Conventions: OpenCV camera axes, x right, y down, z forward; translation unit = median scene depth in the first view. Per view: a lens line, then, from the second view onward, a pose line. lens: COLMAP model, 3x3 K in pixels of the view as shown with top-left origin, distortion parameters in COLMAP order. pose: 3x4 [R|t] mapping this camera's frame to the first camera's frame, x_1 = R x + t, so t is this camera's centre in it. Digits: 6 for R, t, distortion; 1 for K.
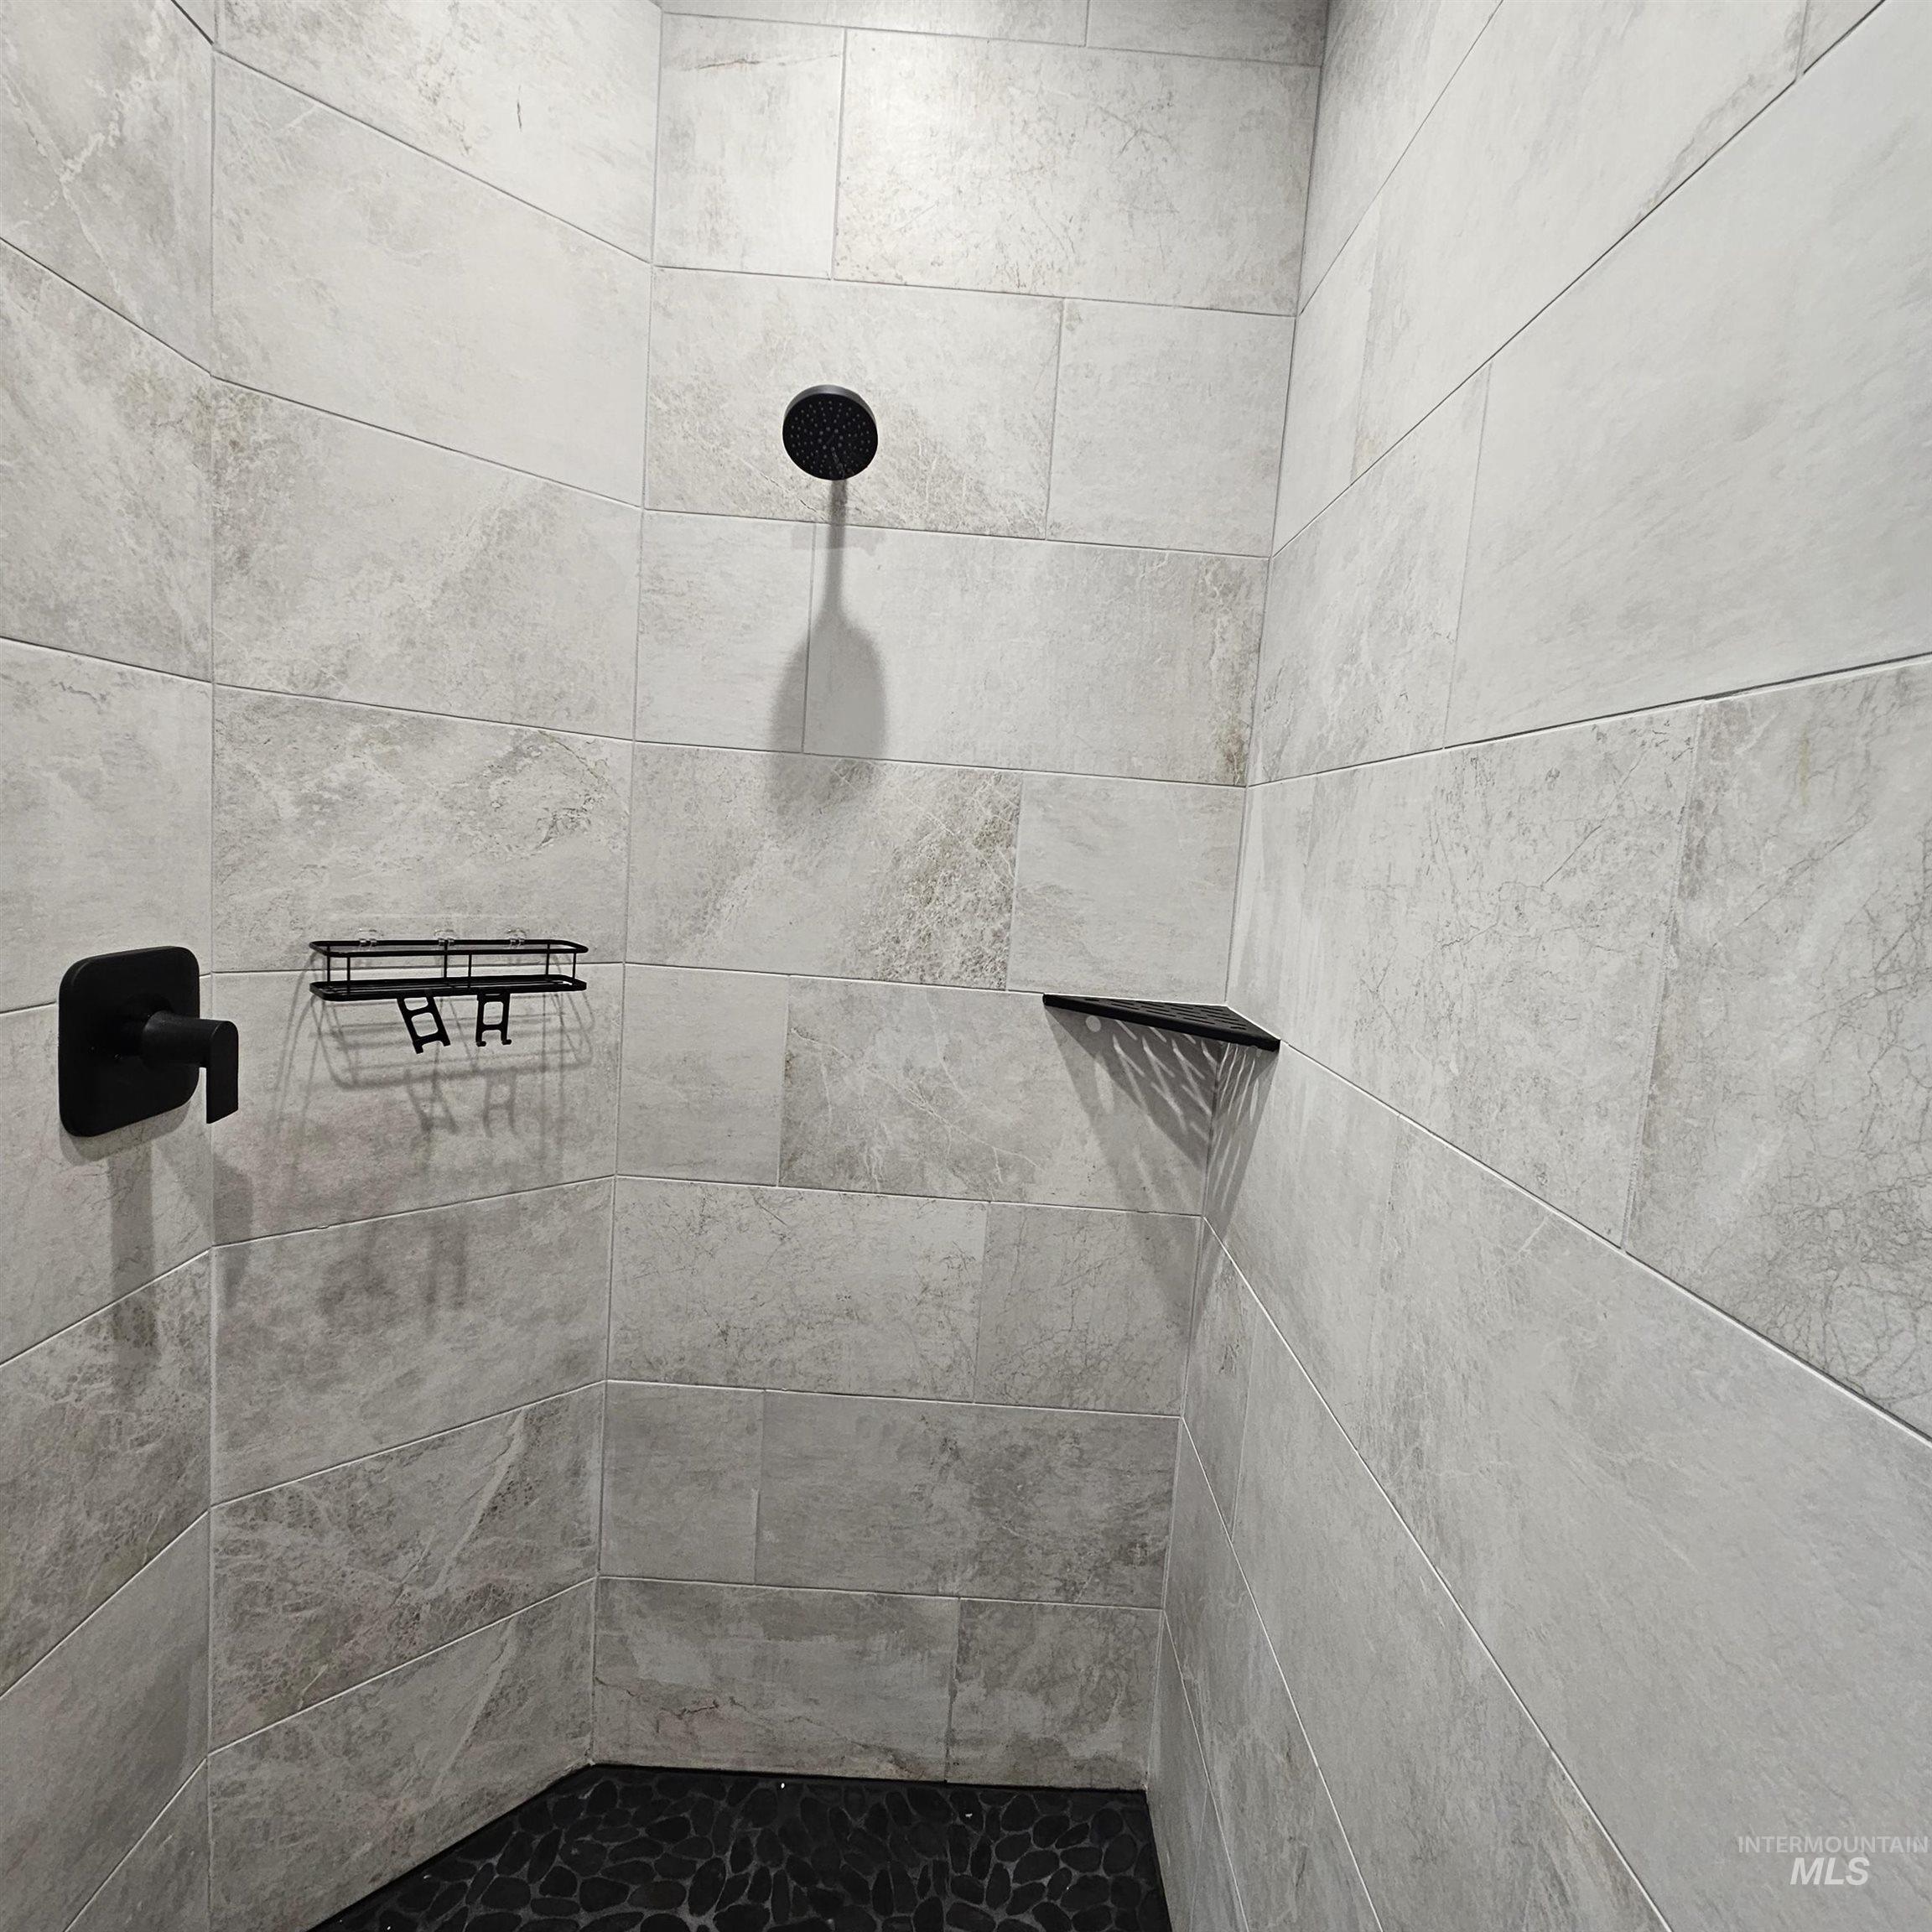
lens RADIAL K [[1054.9, 0, 967.8], [0, 1054.9, 962.7], [0, 0, 1]] dist [-0.003140, 0.002634]
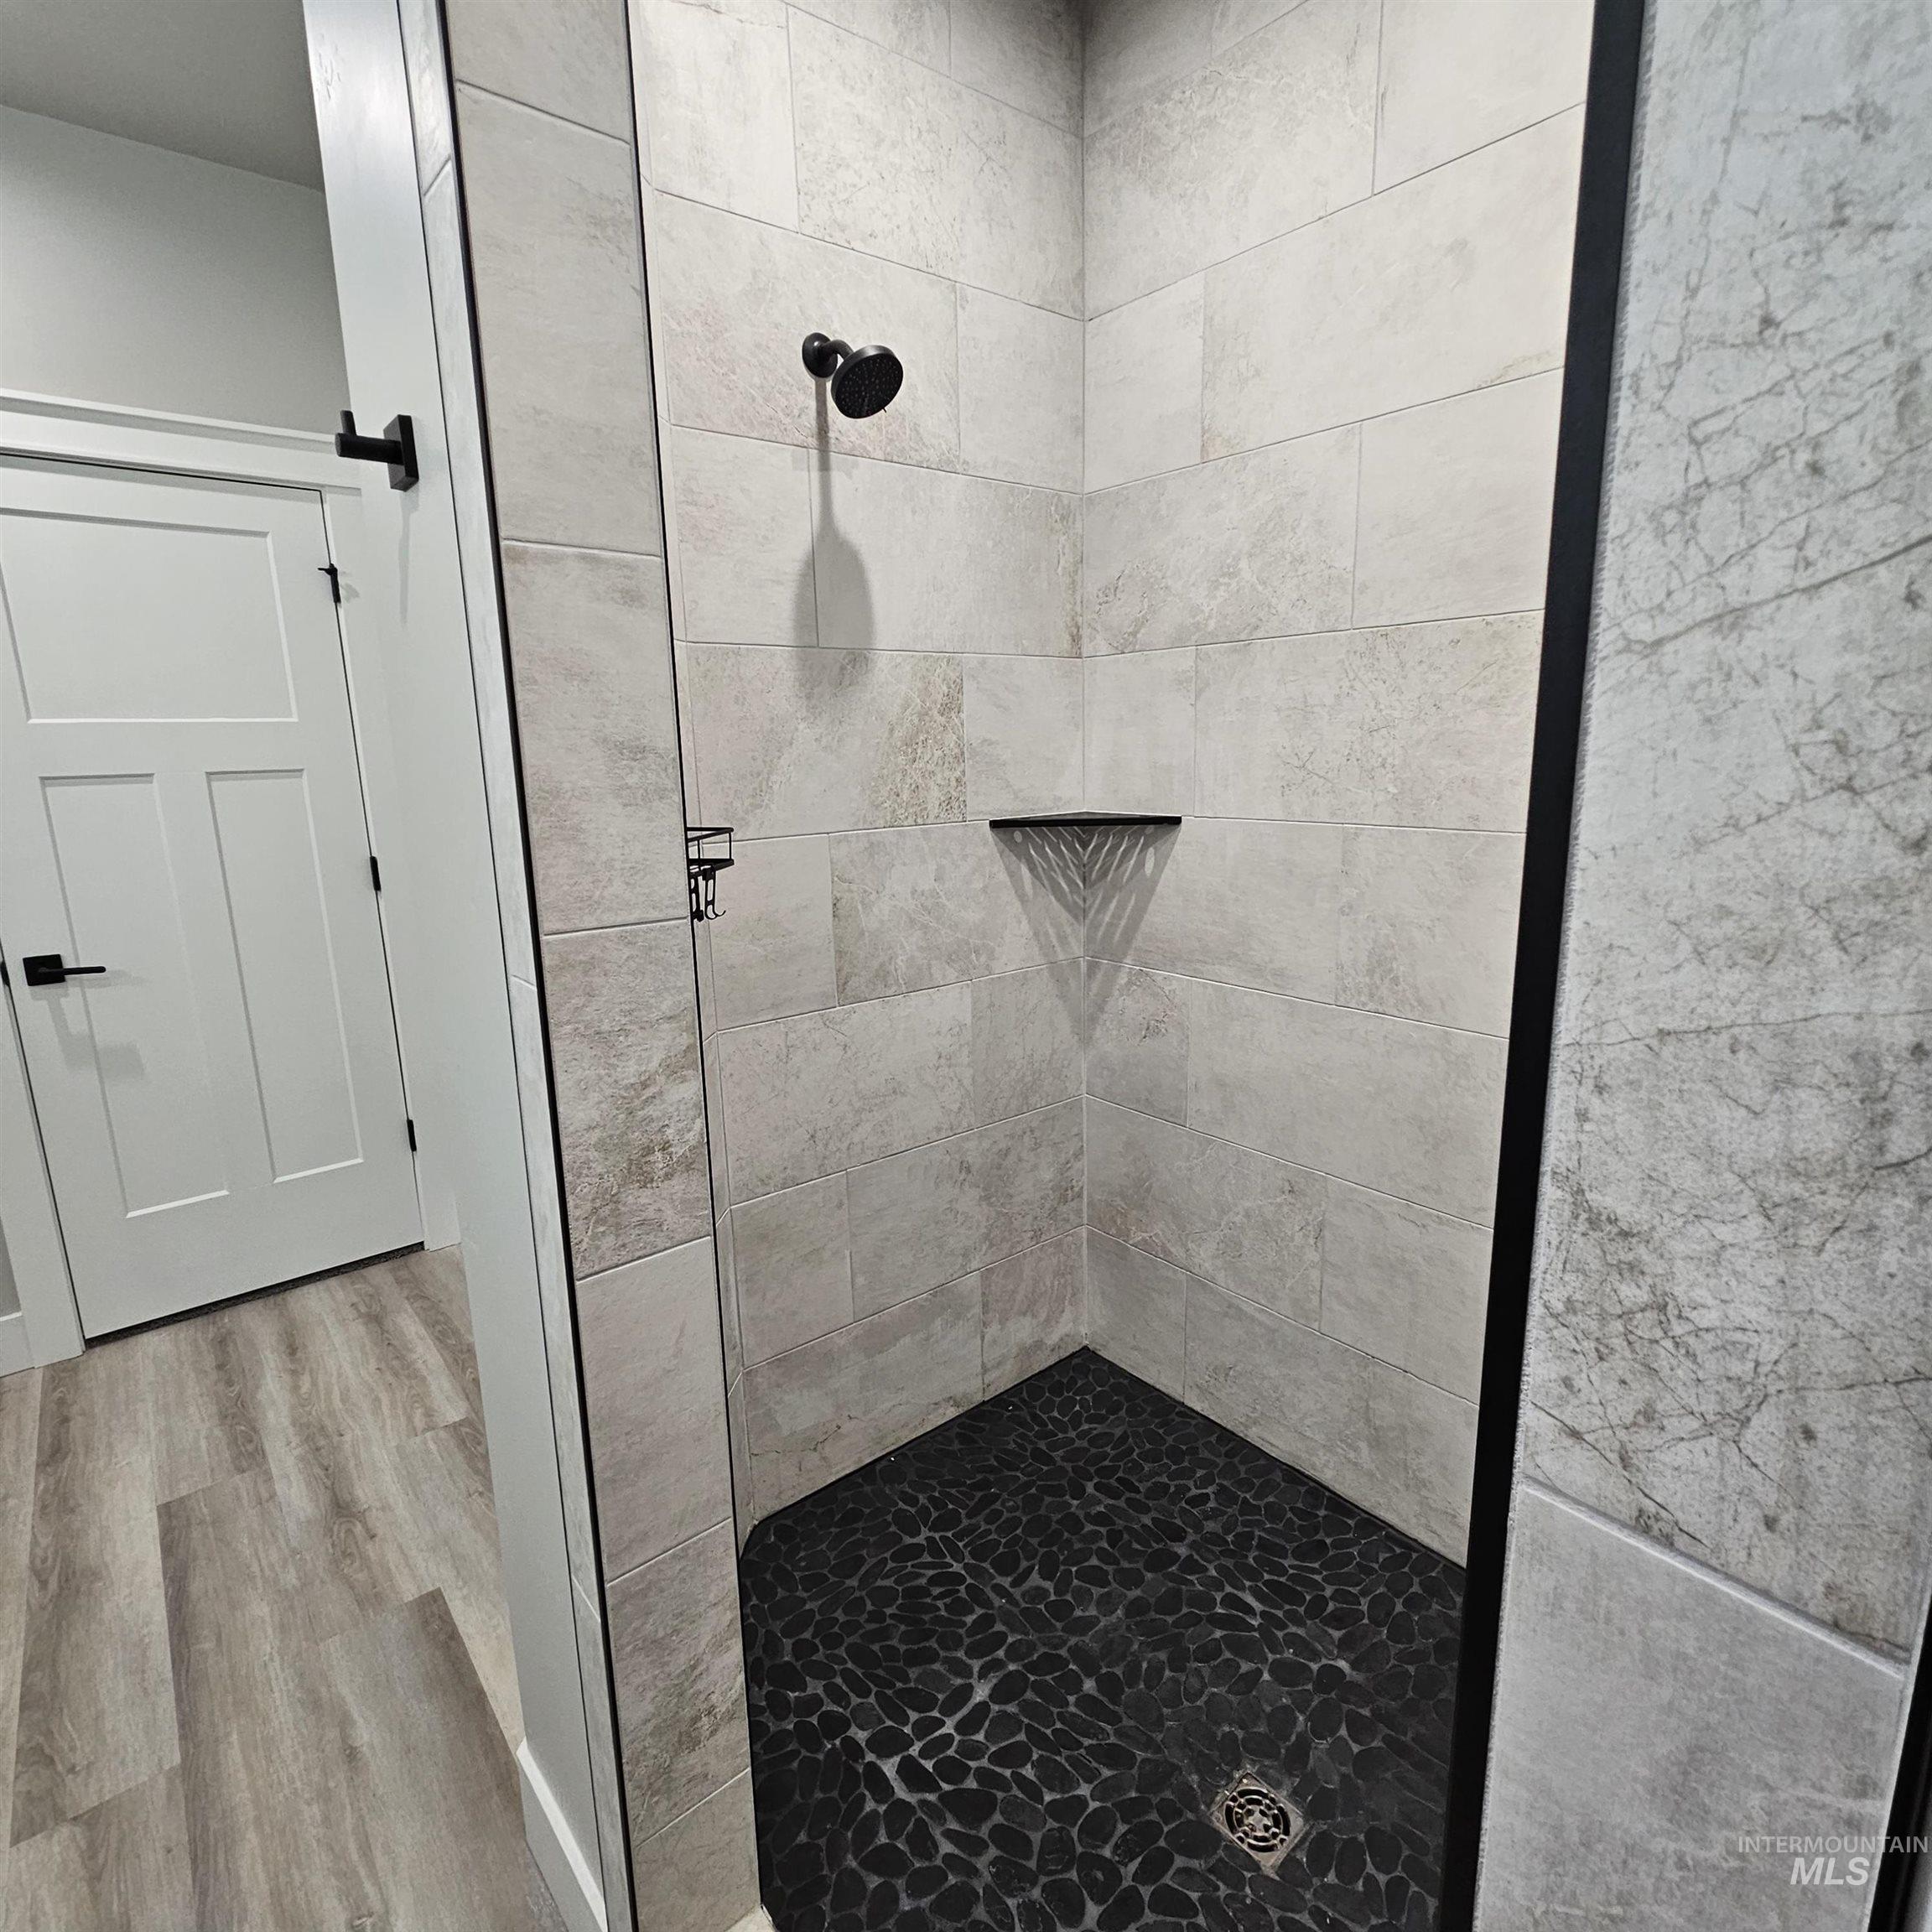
lens RADIAL K [[1054.9, 0, 967.3], [0, 1054.9, 963.4], [0, 0, 1]] dist [-0.003140, 0.002634]
pose [[0.777945, -0.219119, 0.588888, -0.795074], [0.151171, 0.974964, 0.163070, -0.016602], [-0.609876, -0.037836, 0.791593, -0.070354]]
